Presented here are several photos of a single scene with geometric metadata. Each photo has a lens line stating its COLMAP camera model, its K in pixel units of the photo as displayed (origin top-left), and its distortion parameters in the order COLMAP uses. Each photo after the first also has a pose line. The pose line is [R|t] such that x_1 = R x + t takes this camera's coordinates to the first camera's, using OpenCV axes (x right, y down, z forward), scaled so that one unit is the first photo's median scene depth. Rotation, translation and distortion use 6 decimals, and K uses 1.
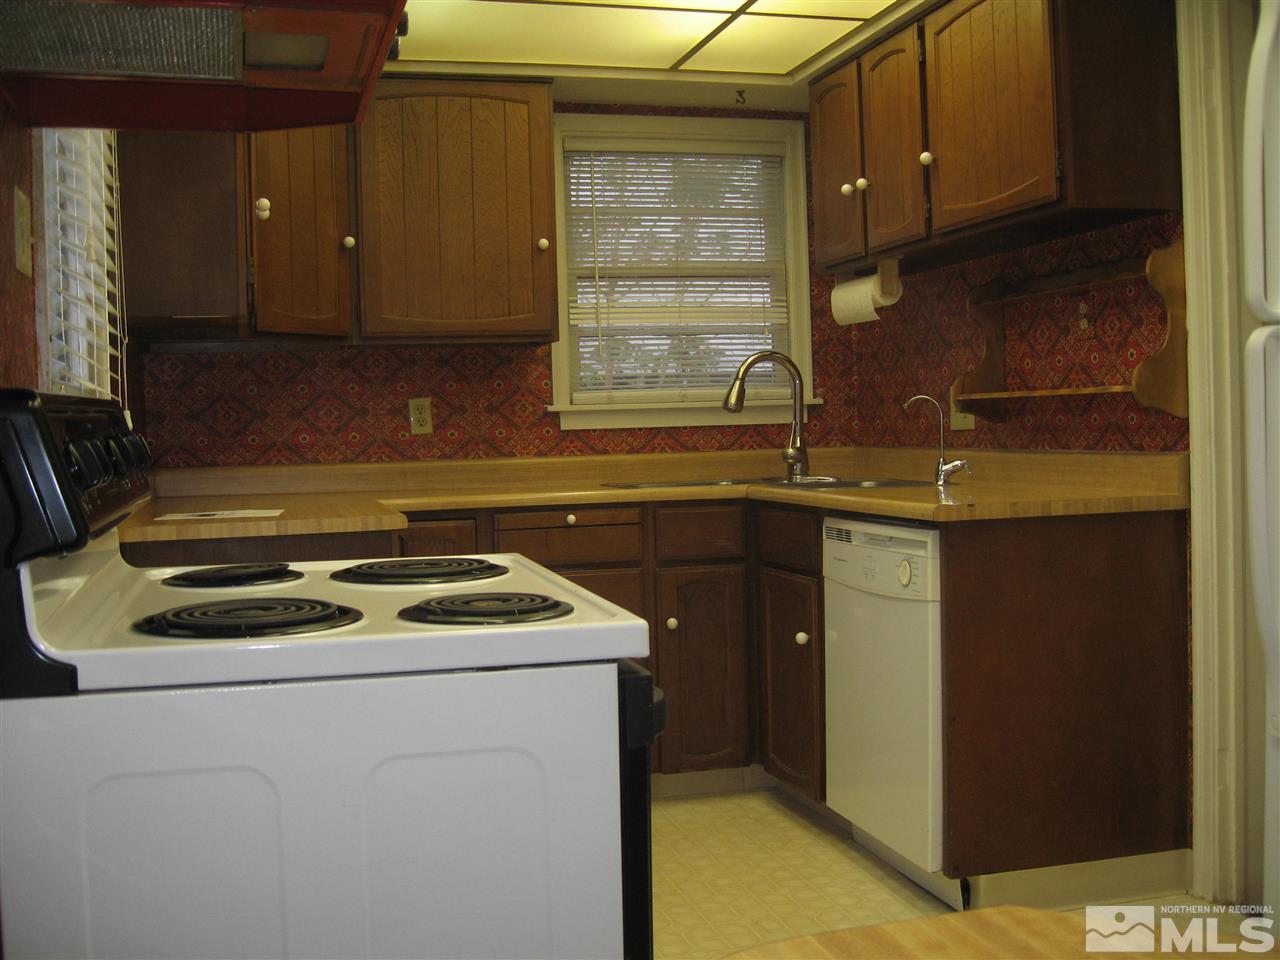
lens RADIAL K [[1403.6, 0, 640.0], [0, 1403.6, 480.0], [0, 0, 1]] dist [-0.113964, 0.044162]
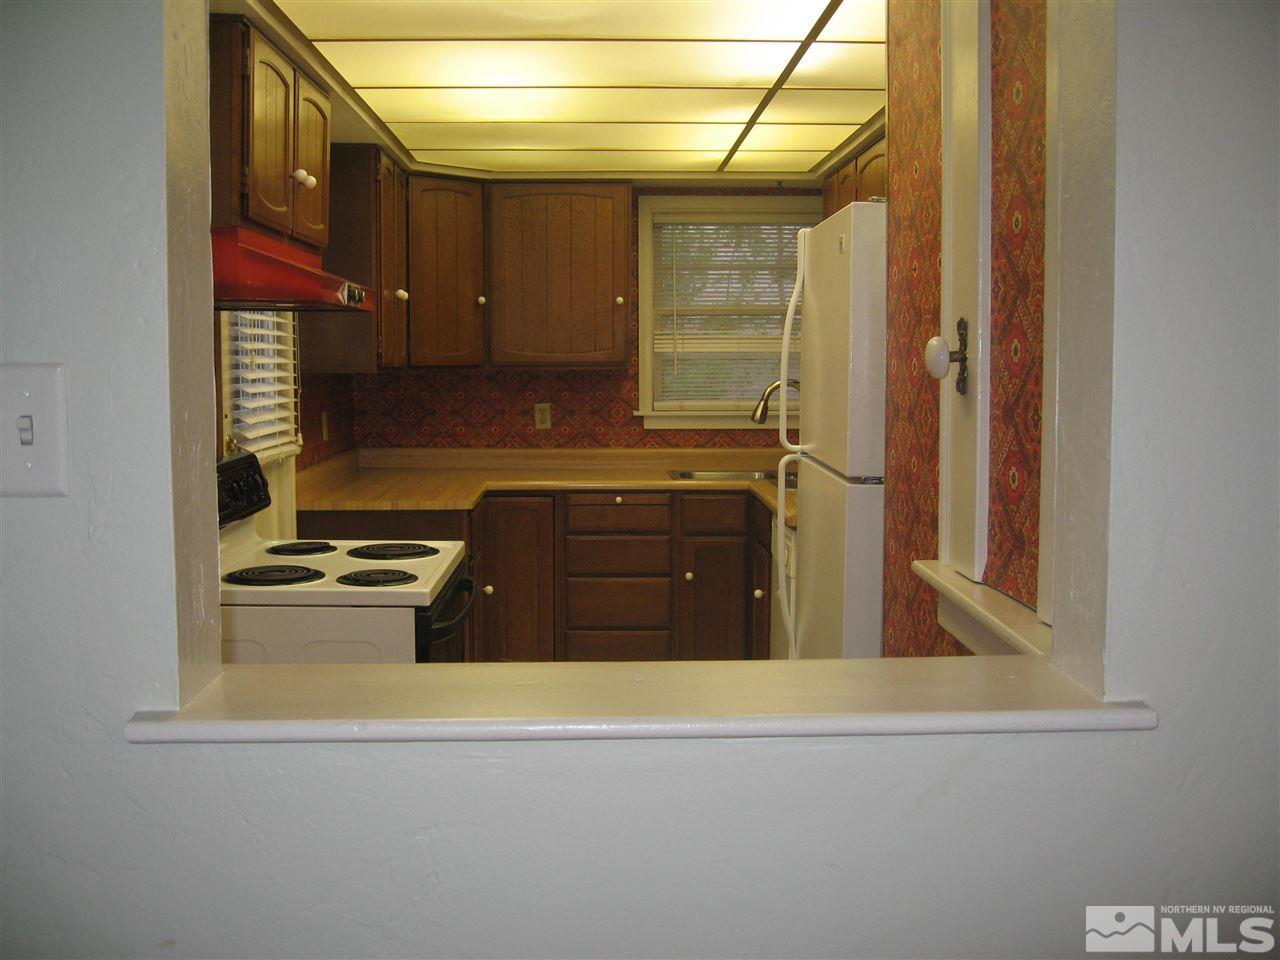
lens RADIAL K [[1403.6, 0, 640.0], [0, 1403.6, 480.0], [0, 0, 1]] dist [-0.113964, 0.044162]
pose [[0.967211, 0.051826, -0.248630, 0.294501], [-0.036934, 0.997254, 0.064194, -0.076648], [0.251274, -0.052907, 0.966469, -0.344014]]
